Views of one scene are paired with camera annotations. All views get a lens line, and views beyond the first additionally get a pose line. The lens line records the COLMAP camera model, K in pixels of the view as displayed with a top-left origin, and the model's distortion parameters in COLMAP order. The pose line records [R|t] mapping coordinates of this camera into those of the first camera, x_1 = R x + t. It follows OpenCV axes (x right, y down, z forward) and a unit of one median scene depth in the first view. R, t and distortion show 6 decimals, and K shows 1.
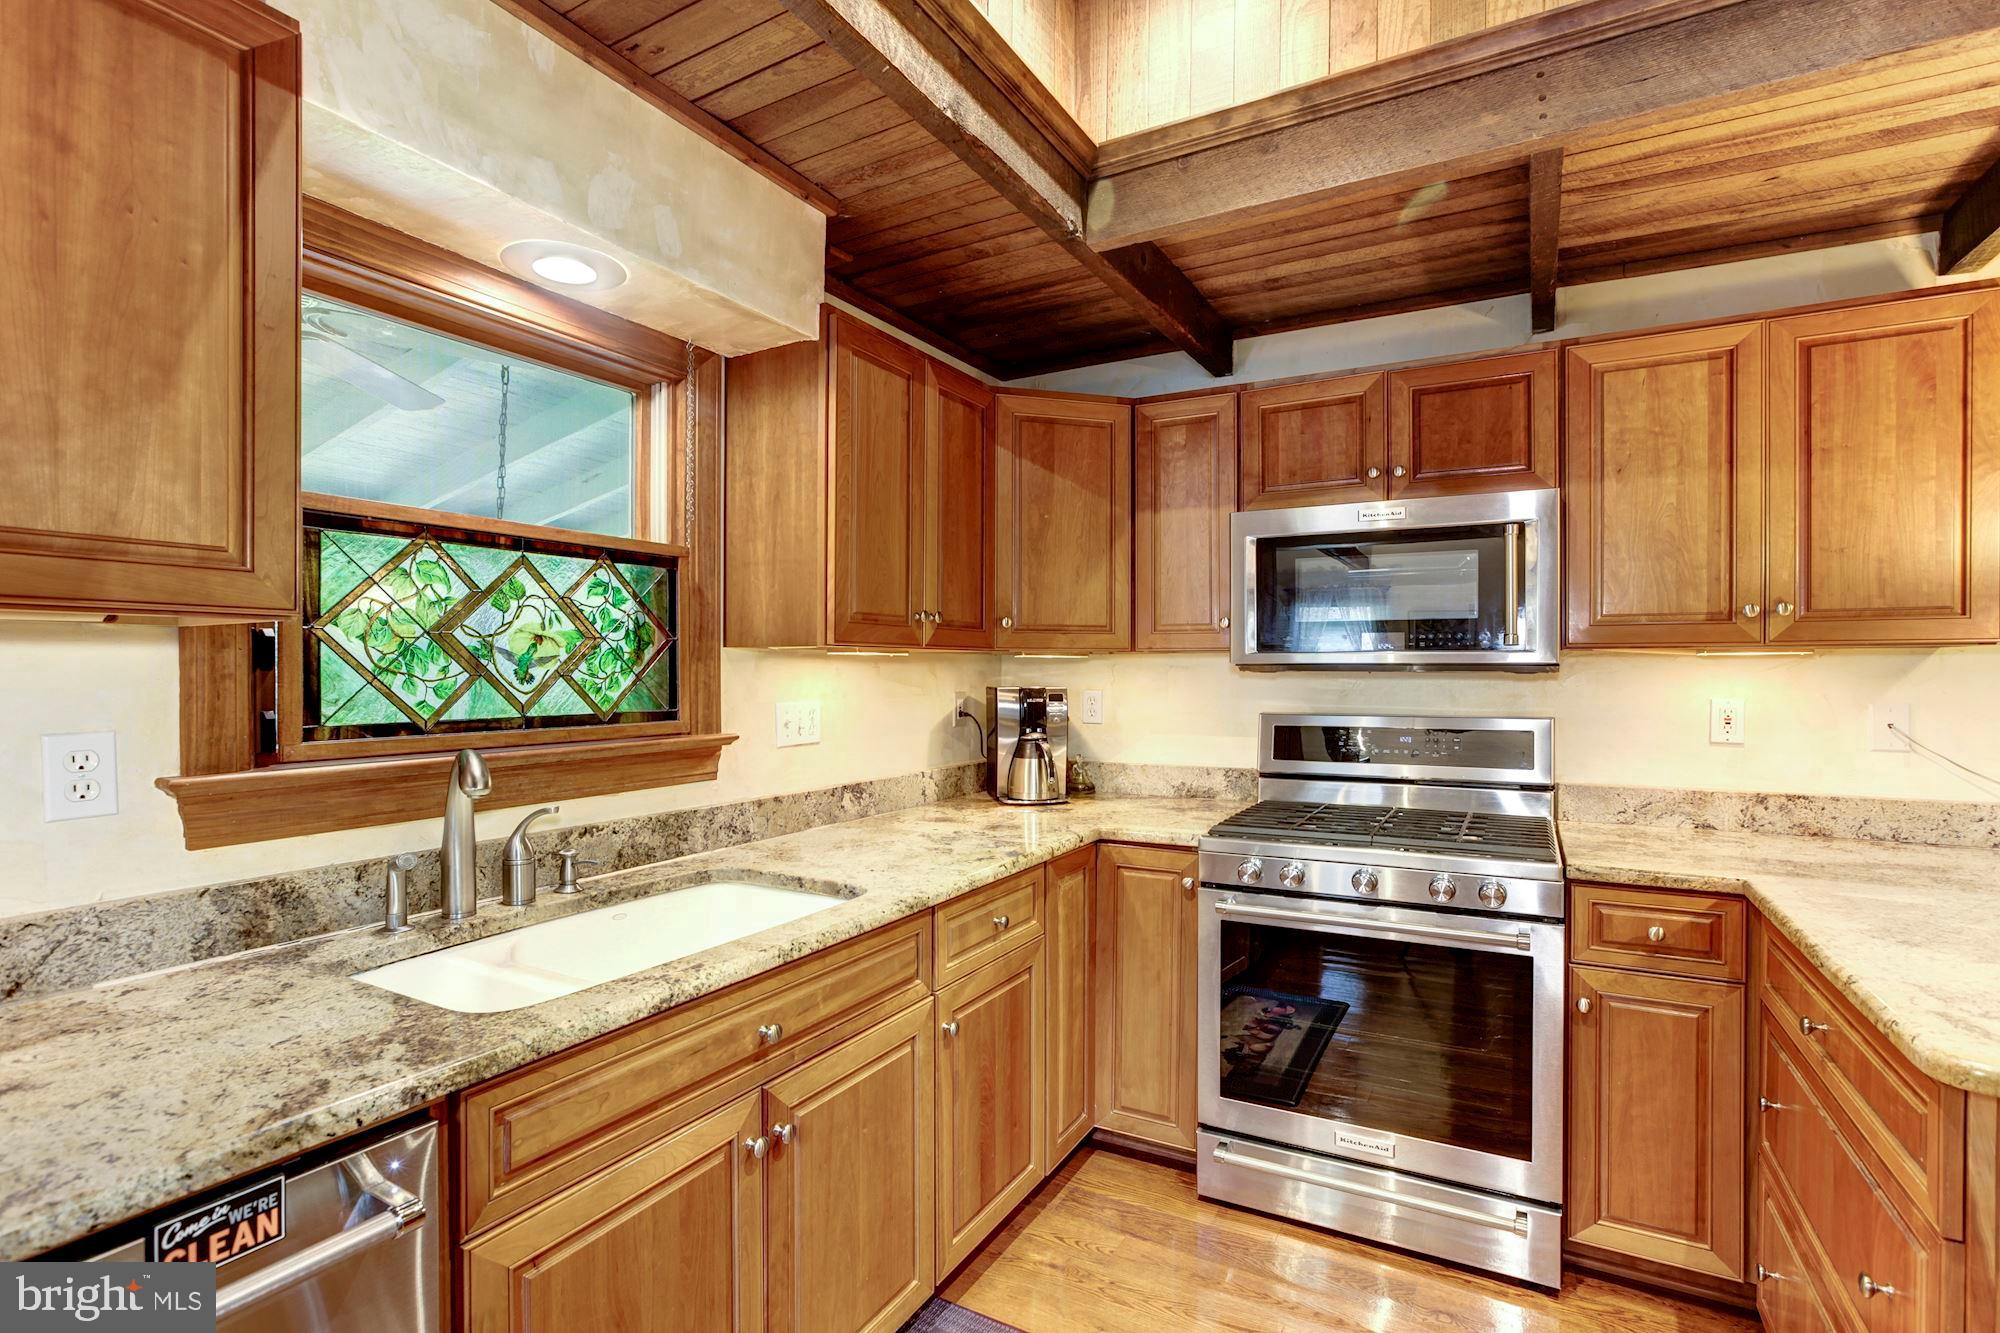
lens RADIAL K [[888.7, 0, 1025.5], [0, 888.7, 673.5], [0, 0, 1]] dist [-0.021254, 0.010893]
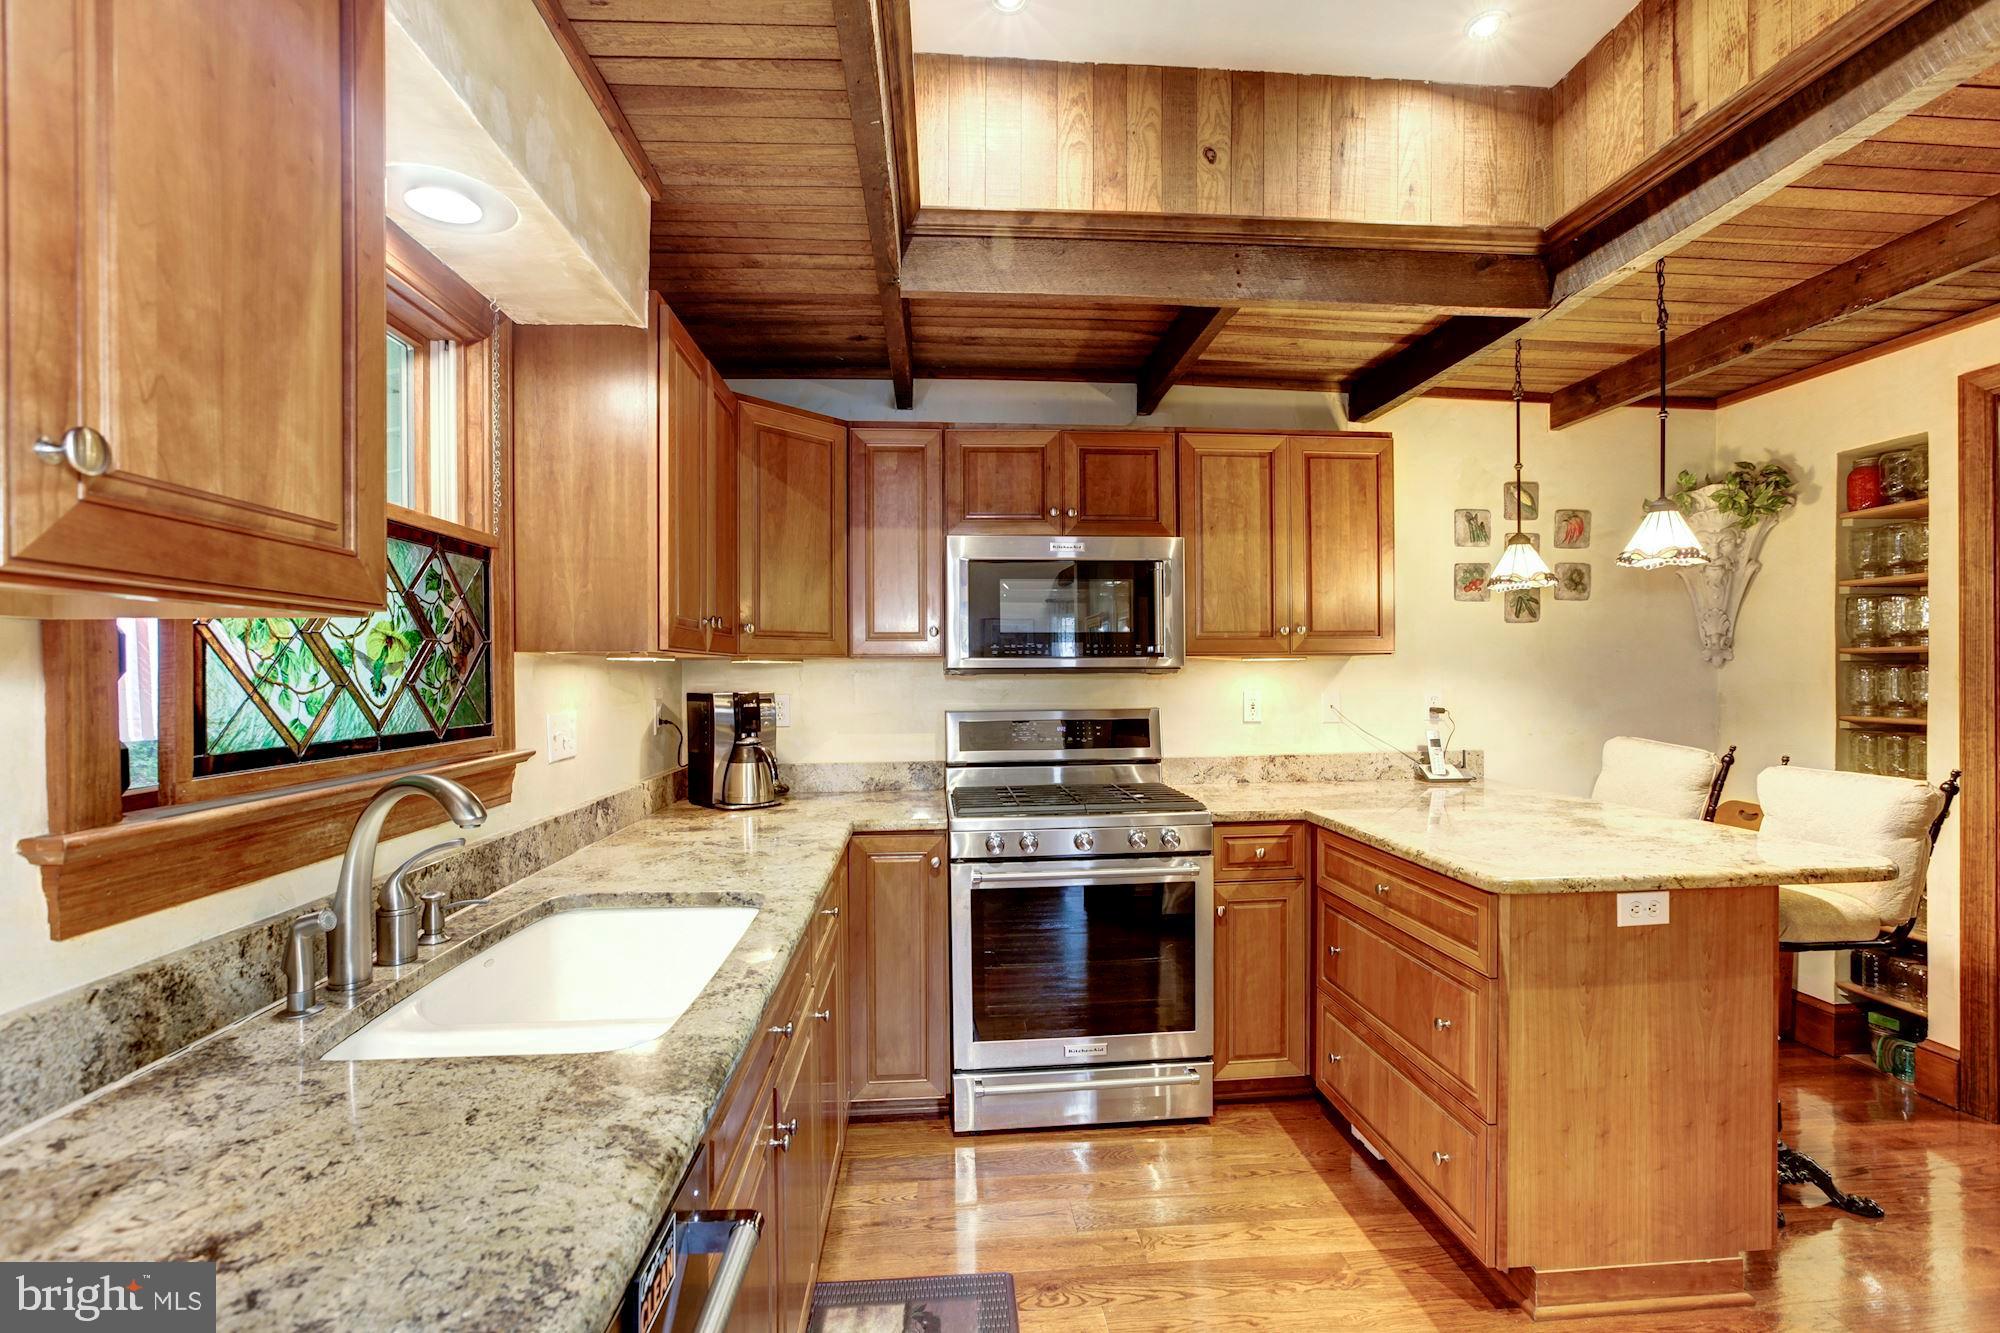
lens RADIAL K [[888.7, 0, 973.1], [0, 888.7, 675.7], [0, 0, 1]] dist [-0.021254, 0.010893]
pose [[0.847464, -0.008440, 0.530785, -0.464557], [0.009801, 0.999952, 0.000251, -0.001258], [-0.530762, 0.004989, 0.847506, 0.014743]]
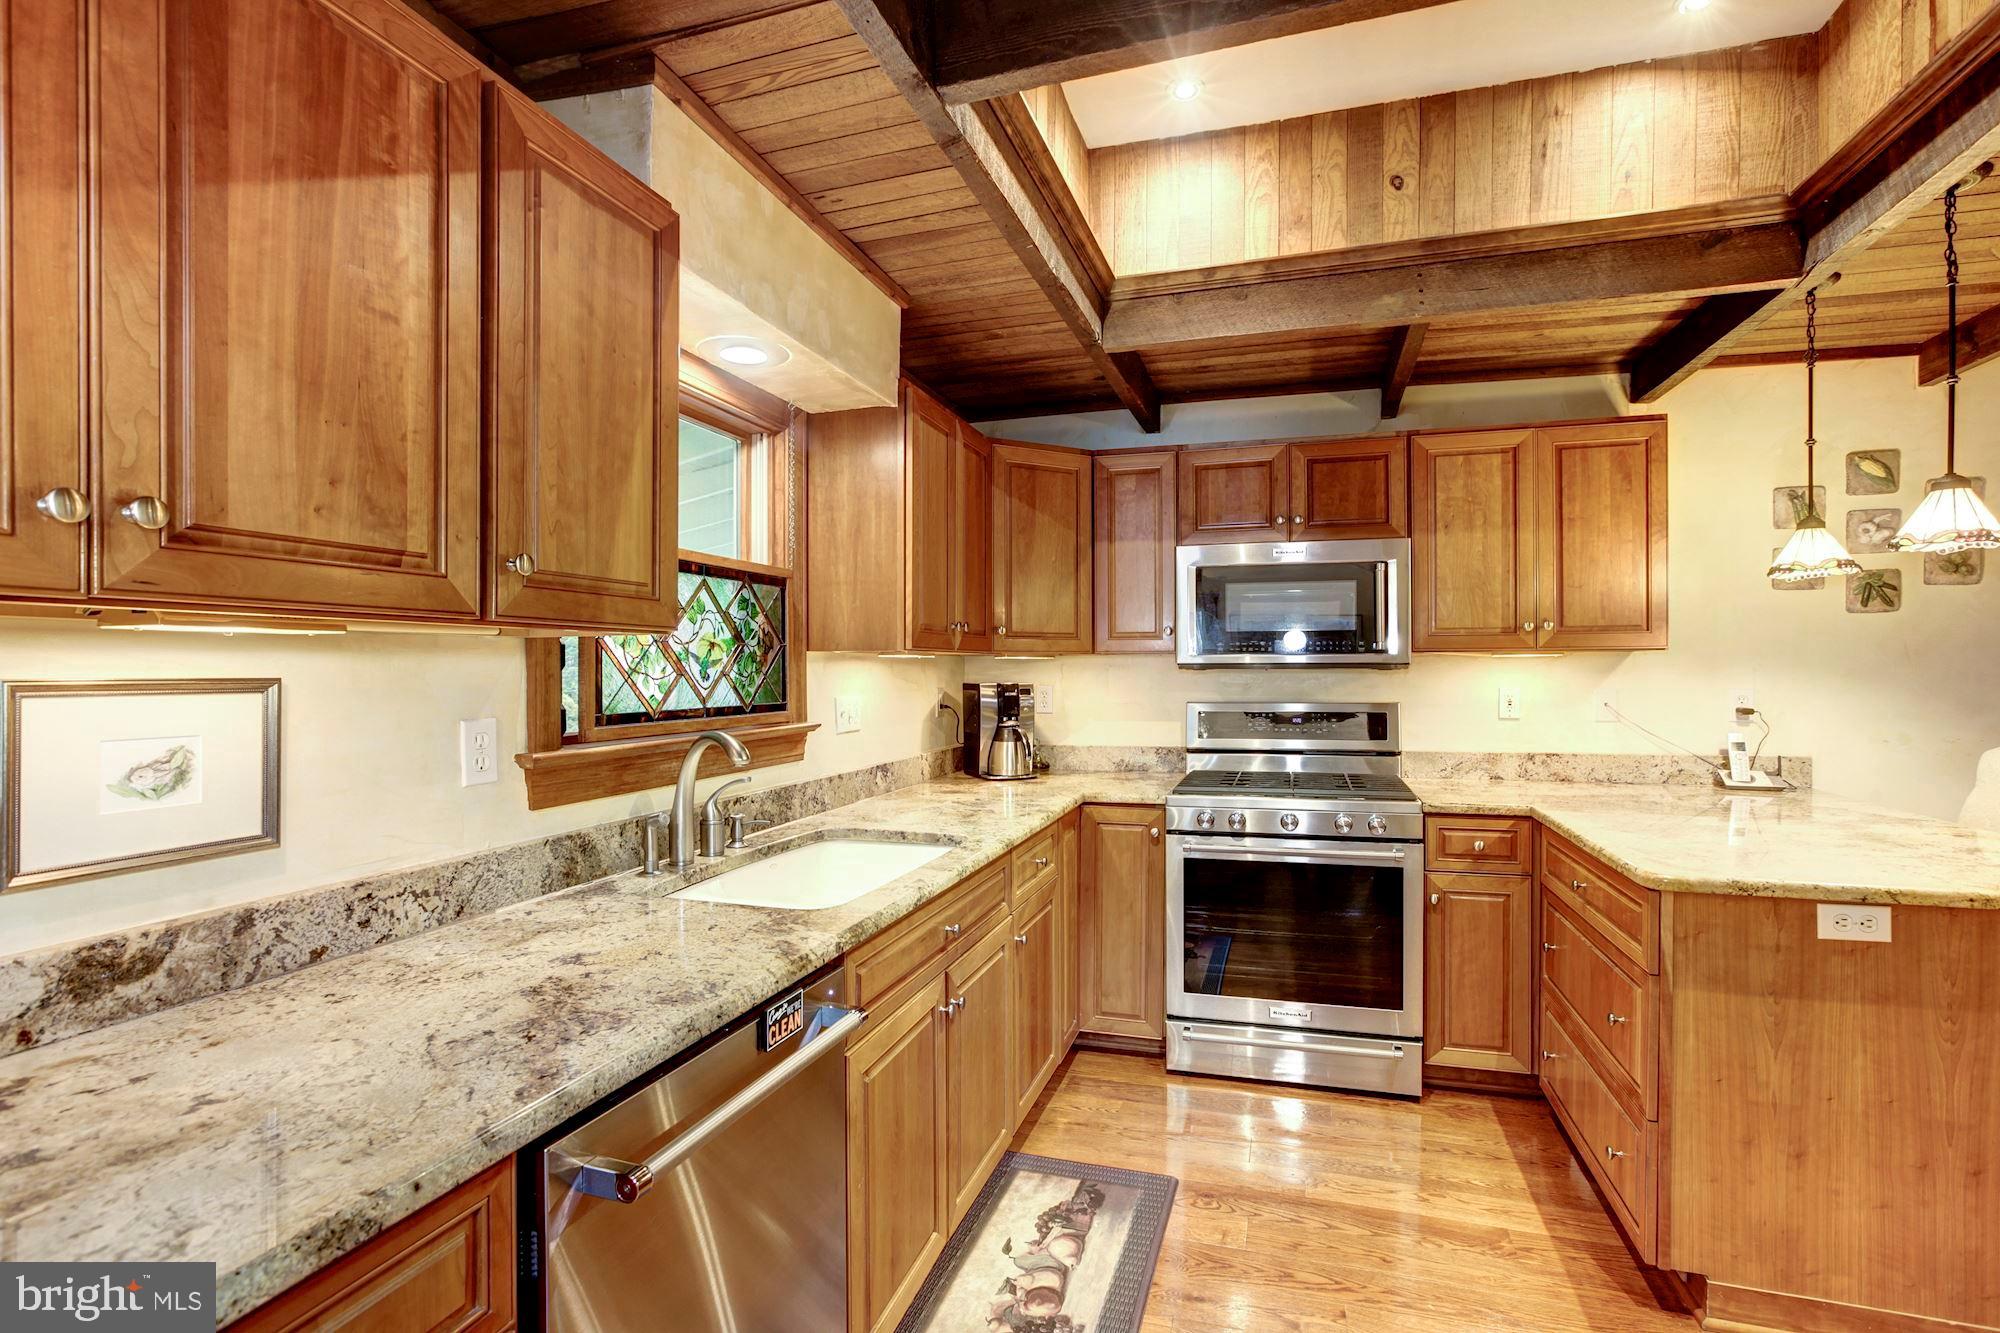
lens RADIAL K [[888.7, 0, 1031.4], [0, 888.7, 668.5], [0, 0, 1]] dist [-0.021254, 0.010893]
pose [[0.975747, -0.003834, 0.218868, -0.340113], [0.004660, 0.999984, -0.003259, -0.000326], [-0.218852, 0.004199, 0.975749, -0.282597]]
